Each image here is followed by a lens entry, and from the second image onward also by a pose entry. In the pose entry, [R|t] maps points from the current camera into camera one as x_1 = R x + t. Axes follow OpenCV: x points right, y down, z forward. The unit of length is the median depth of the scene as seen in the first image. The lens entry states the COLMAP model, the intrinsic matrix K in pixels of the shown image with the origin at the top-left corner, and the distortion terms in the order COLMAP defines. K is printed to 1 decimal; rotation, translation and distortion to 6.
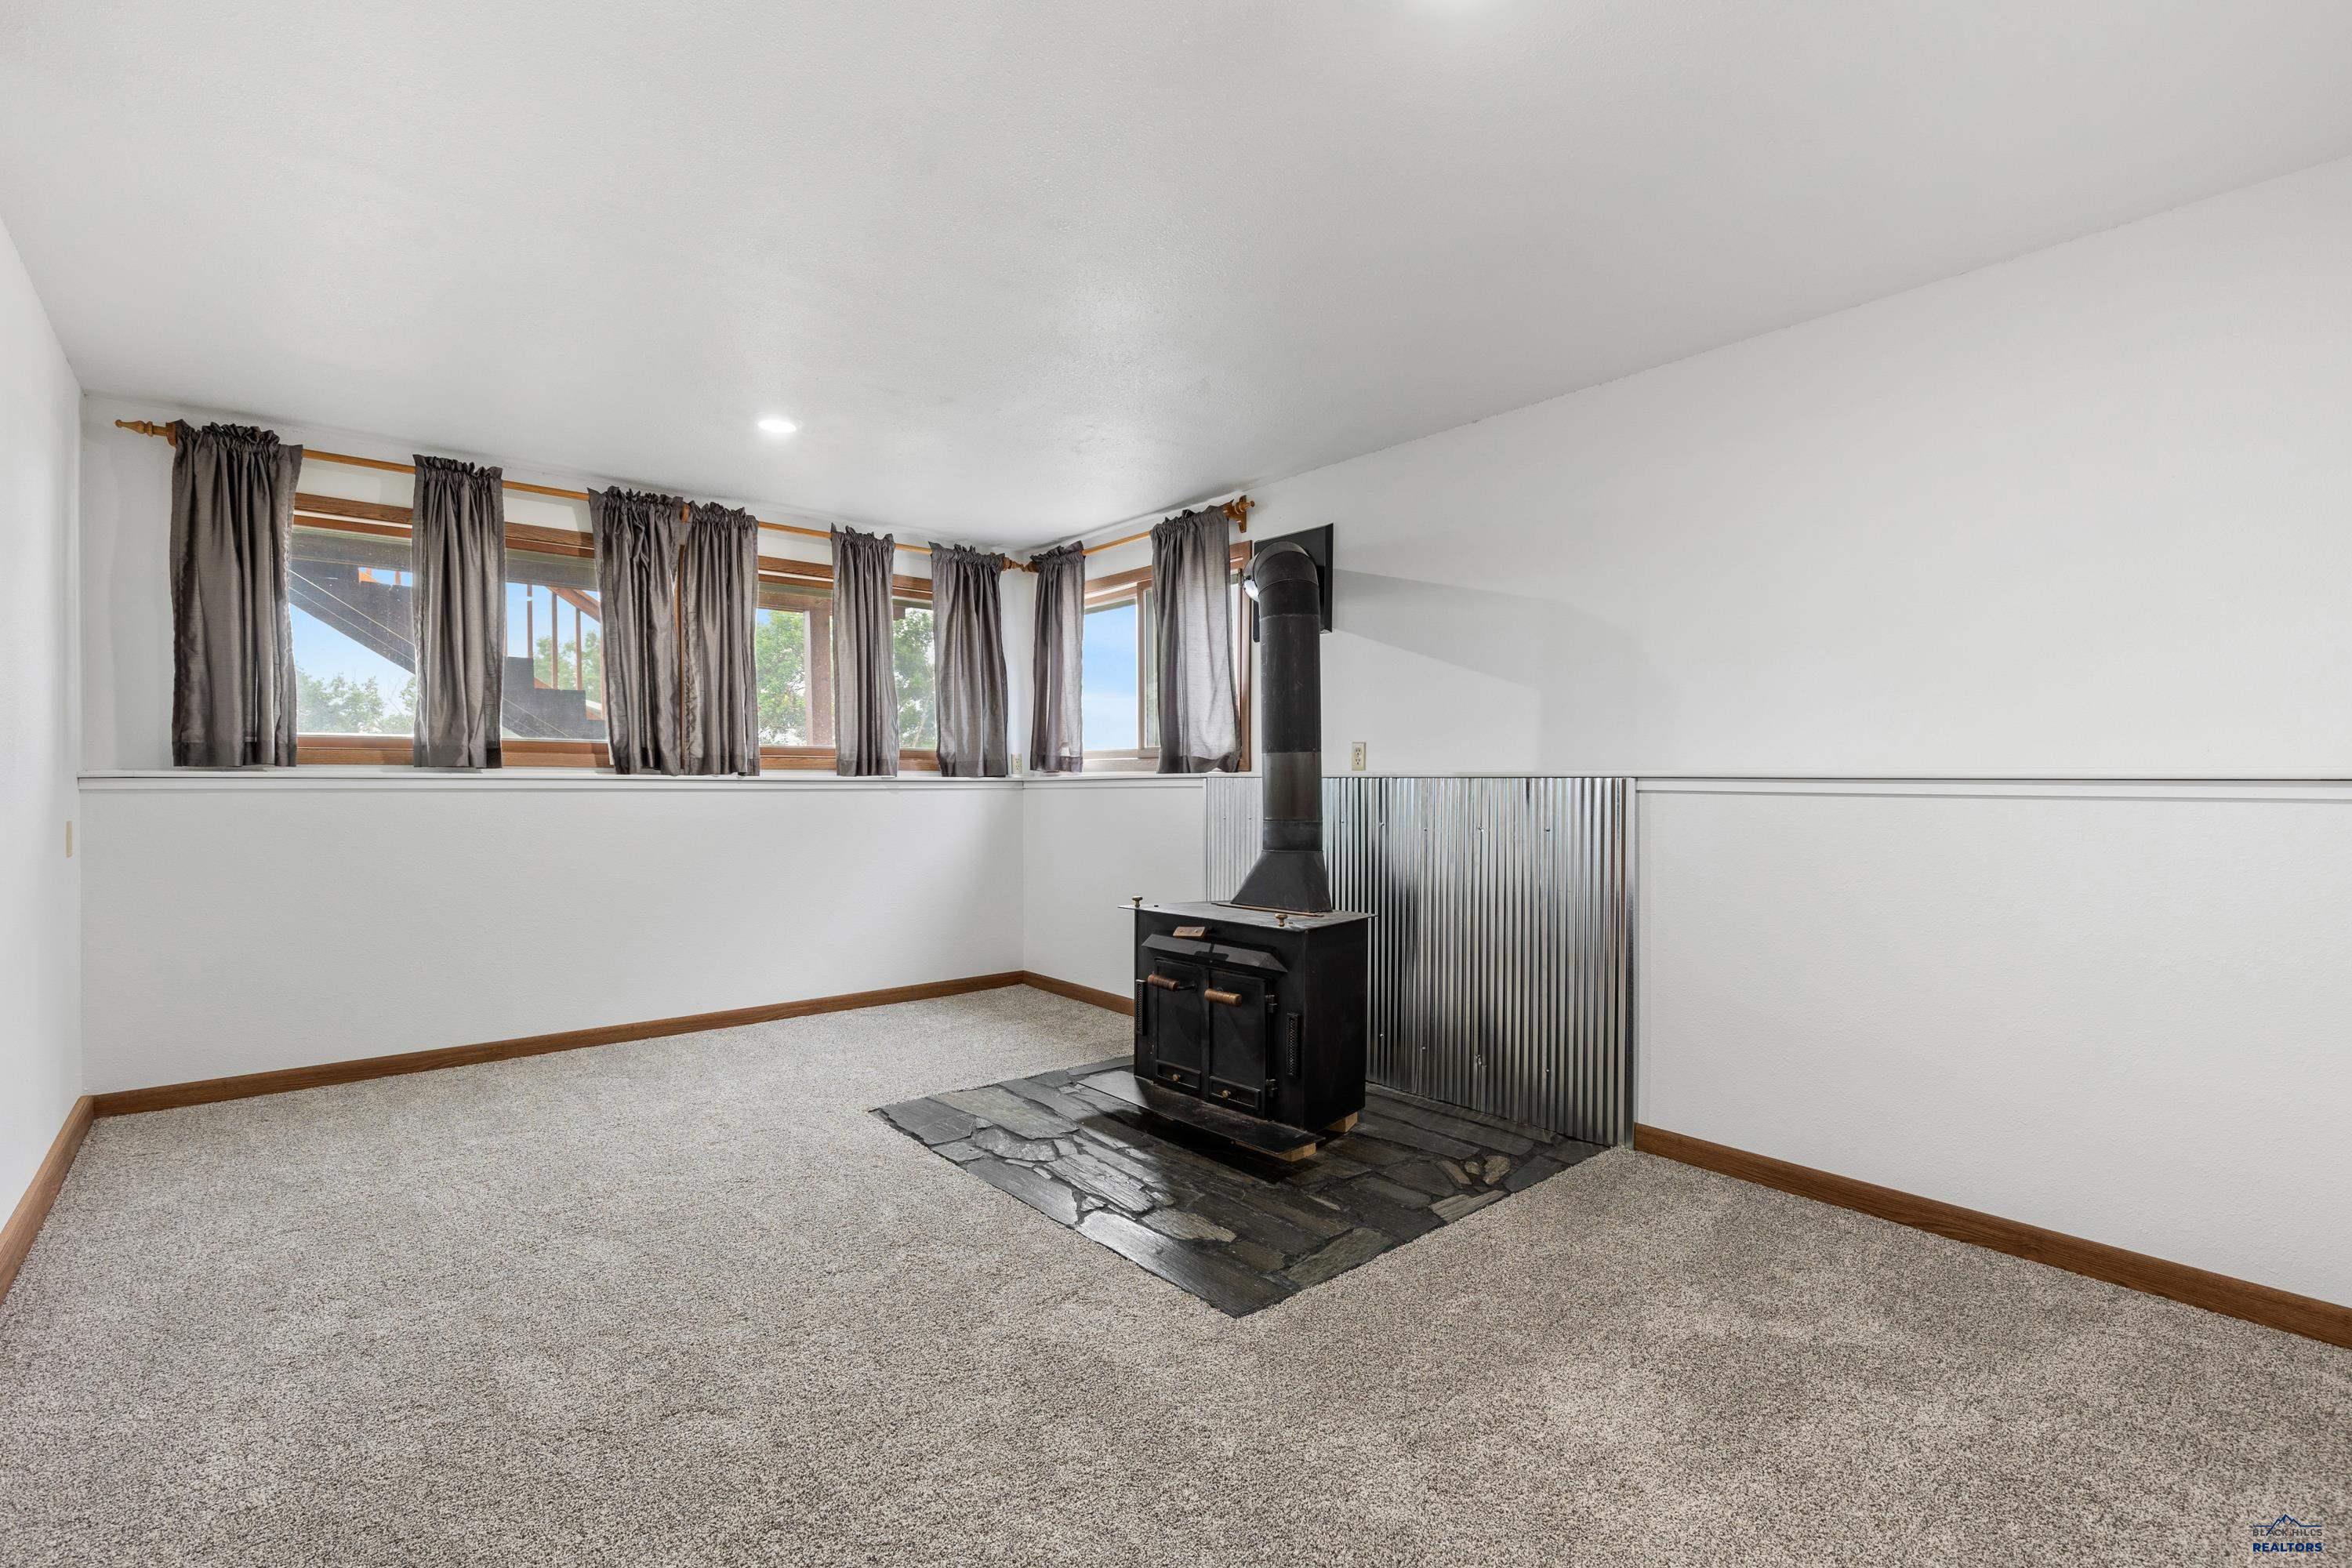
lens RADIAL K [[1053.1, 0, 1176.0], [0, 1053.1, 784.0], [0, 0, 1]] dist [0.007140, -0.001783]
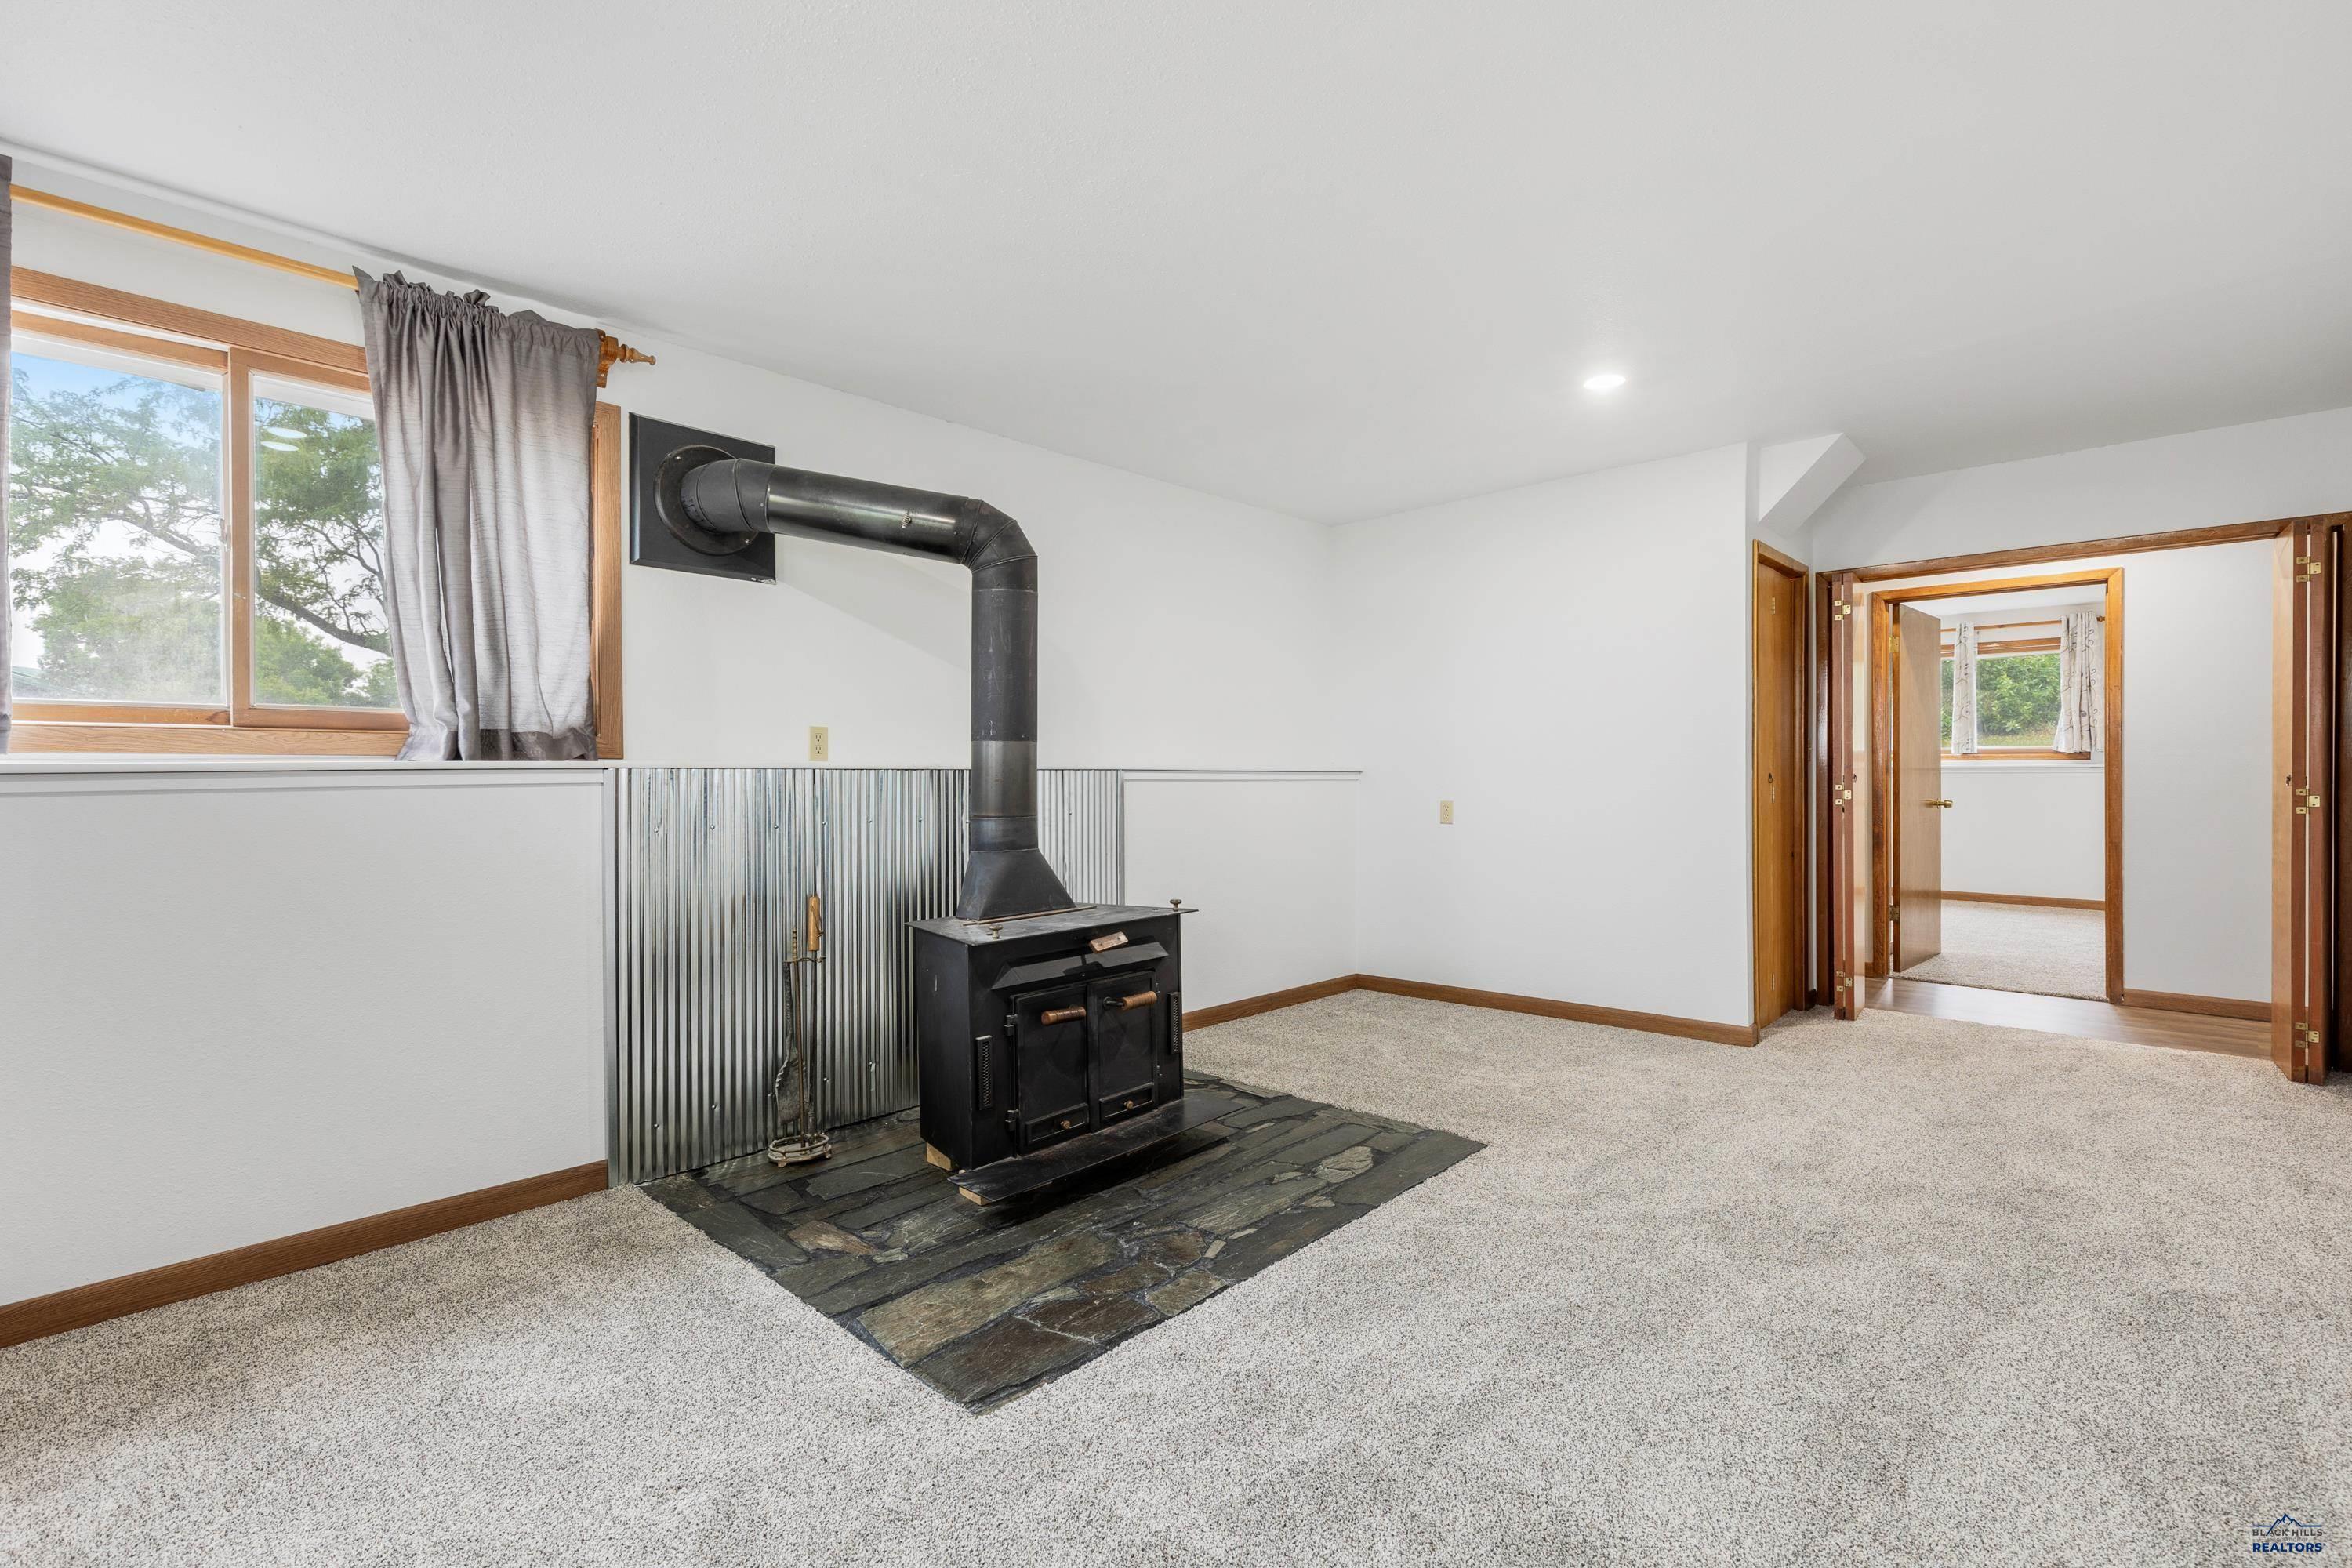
lens RADIAL K [[1053.1, 0, 1176.0], [0, 1053.1, 784.0], [0, 0, 1]] dist [0.007140, -0.001783]
pose [[-0.094323, -0.010512, 0.995486, -0.835151], [0.007539, 0.999908, 0.011273, -0.002078], [-0.995513, 0.008568, -0.094235, 0.981389]]
